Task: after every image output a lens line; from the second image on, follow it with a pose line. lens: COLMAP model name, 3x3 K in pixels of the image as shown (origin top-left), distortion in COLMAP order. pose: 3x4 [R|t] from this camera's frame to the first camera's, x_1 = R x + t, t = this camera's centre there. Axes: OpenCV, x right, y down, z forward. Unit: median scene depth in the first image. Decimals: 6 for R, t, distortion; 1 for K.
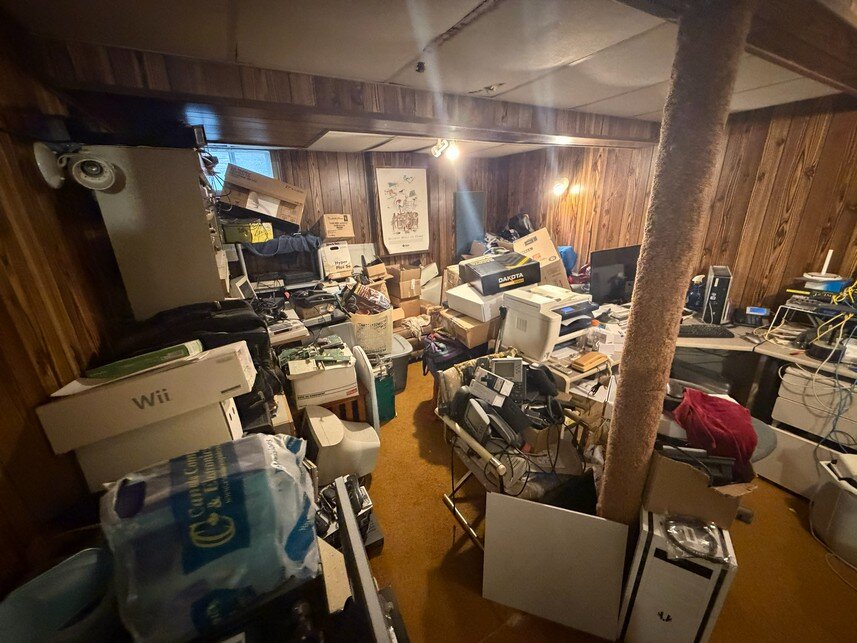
lens RADIAL K [[341.4, 0, 425.9], [0, 341.4, 318.5], [0, 0, 1]] dist [0.001150, 0.001059]
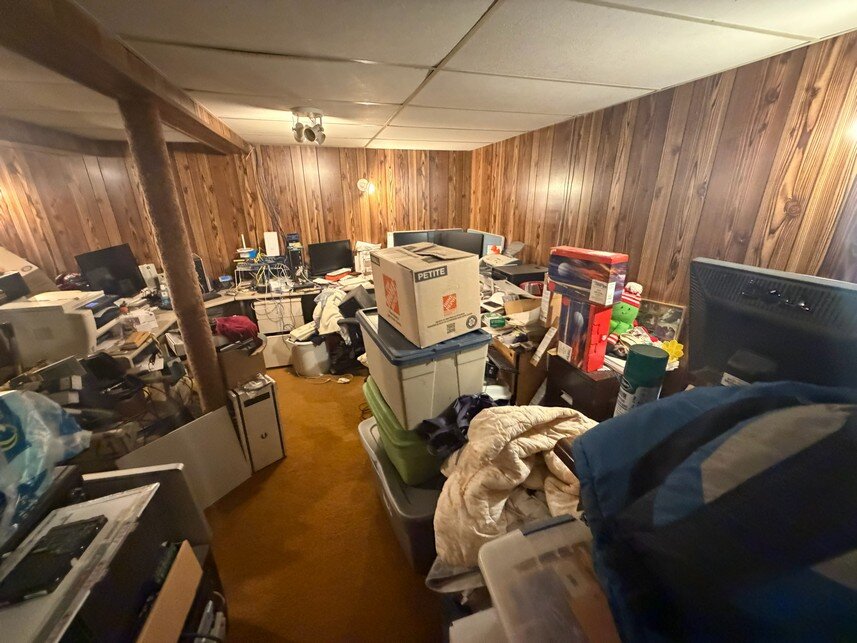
lens RADIAL K [[341.4, 0, 425.9], [0, 341.4, 318.5], [0, 0, 1]] dist [0.001150, 0.001059]
pose [[0.224927, -0.303850, 0.925788, -0.375308], [0.319104, 0.920708, 0.224654, 0.110658], [-0.920641, 0.244892, 0.304052, -0.308391]]
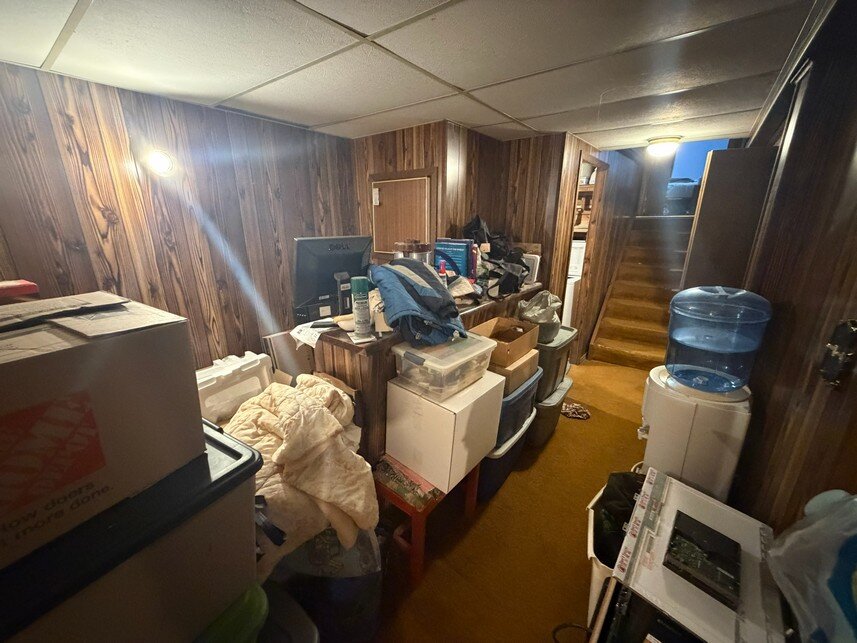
lens RADIAL K [[341.4, 0, 425.9], [0, 341.4, 318.5], [0, 0, 1]] dist [0.001150, 0.001059]
pose [[-0.994956, 0.057029, -0.082519, 0.753082], [-0.005732, 0.788986, 0.614384, -0.663299], [0.100144, 0.611758, -0.784680, 1.784298]]
